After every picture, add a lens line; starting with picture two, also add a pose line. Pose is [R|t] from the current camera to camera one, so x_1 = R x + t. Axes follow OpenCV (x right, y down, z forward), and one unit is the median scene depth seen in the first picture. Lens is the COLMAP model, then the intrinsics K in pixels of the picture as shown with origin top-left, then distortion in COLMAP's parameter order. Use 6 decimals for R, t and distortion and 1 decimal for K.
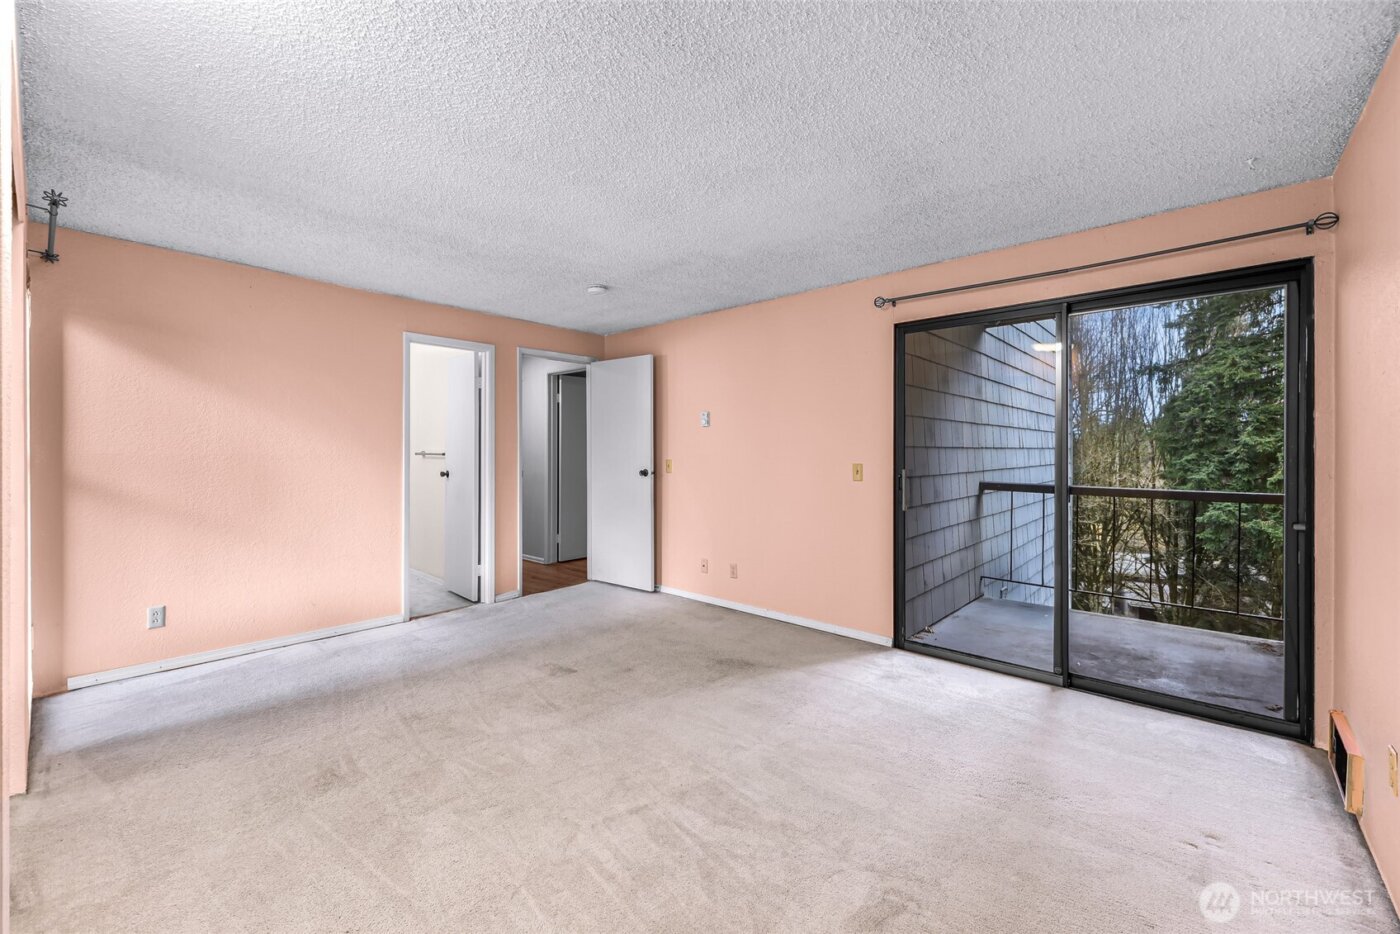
lens RADIAL K [[580.1, 0, 699.4], [0, 580.1, 445.6], [0, 0, 1]] dist [0.001109, 0.000174]
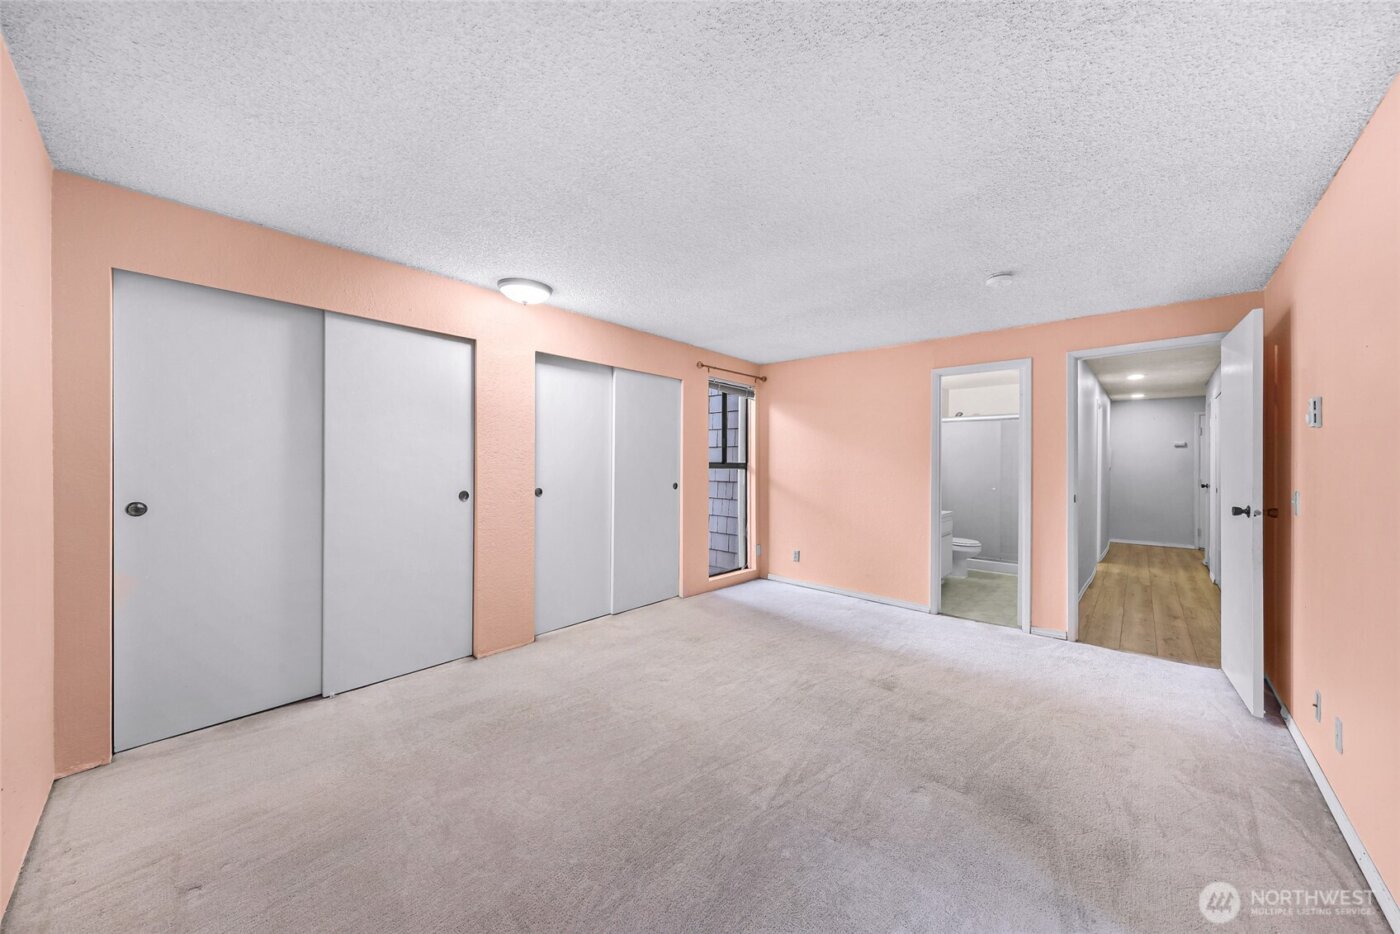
lens RADIAL K [[500.5, 0, 700.0], [0, 500.5, 467.0], [0, 0, 1]] dist [-0.000847, -0.000051]
pose [[-0.015610, 0.009919, -0.999829, 0.650887], [-0.002754, 0.999947, 0.009963, -0.005761], [0.999874, 0.002909, -0.015581, 0.679138]]
